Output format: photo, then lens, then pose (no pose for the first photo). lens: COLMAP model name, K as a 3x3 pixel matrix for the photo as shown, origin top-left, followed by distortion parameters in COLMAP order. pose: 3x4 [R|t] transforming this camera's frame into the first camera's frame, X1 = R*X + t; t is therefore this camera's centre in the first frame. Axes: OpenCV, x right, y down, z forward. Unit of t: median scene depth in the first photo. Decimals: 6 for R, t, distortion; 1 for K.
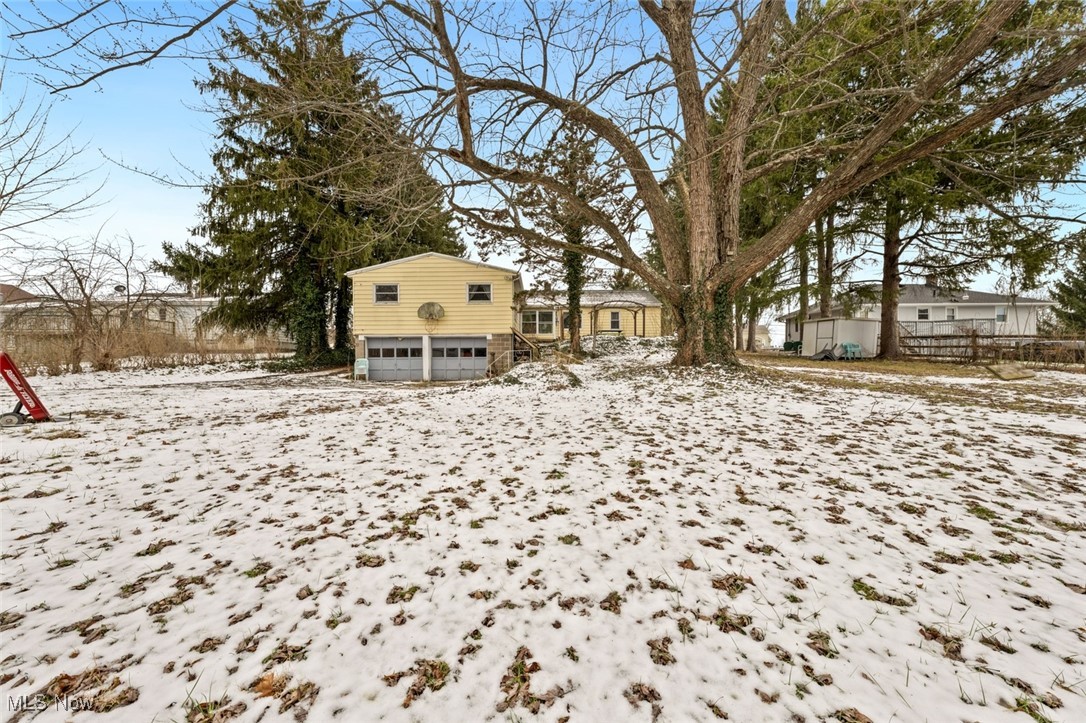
lens RADIAL K [[368.9, 0, 547.1], [0, 368.9, 363.1], [0, 0, 1]] dist [-0.000400, -0.000011]
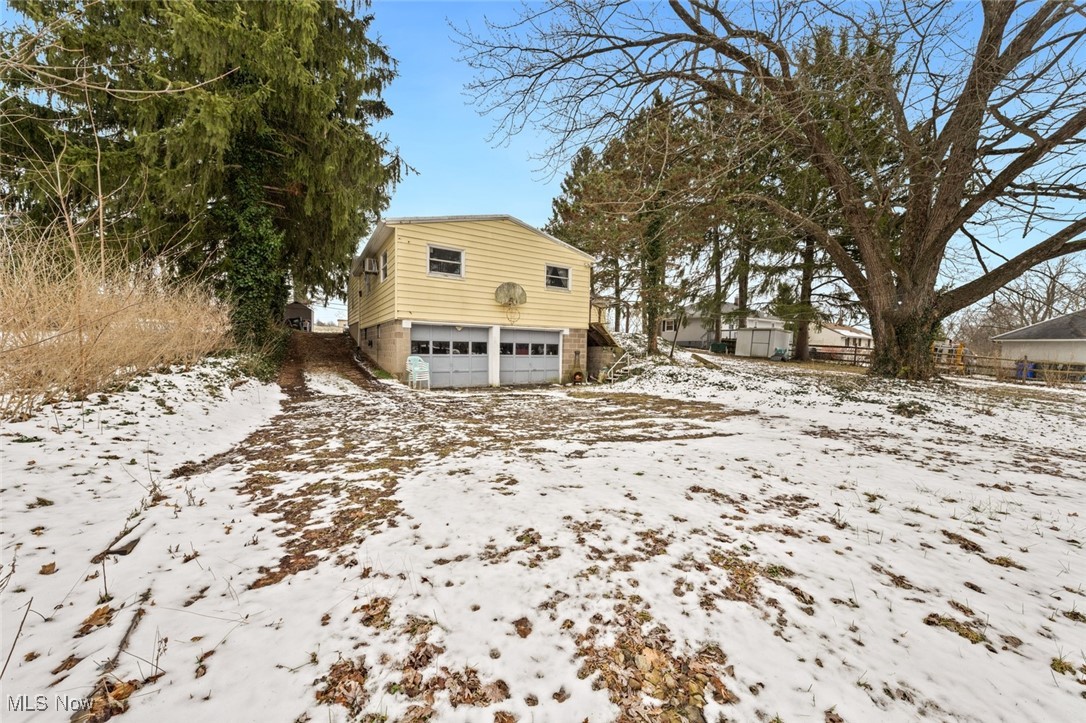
lens RADIAL K [[368.9, 0, 547.1], [0, 368.9, 363.1], [0, 0, 1]] dist [-0.000400, -0.000011]
pose [[0.840779, 0.001052, 0.541377, -0.642885], [-0.008157, 0.999909, 0.010727, -0.007730], [-0.541317, -0.013435, 0.840712, 0.314102]]
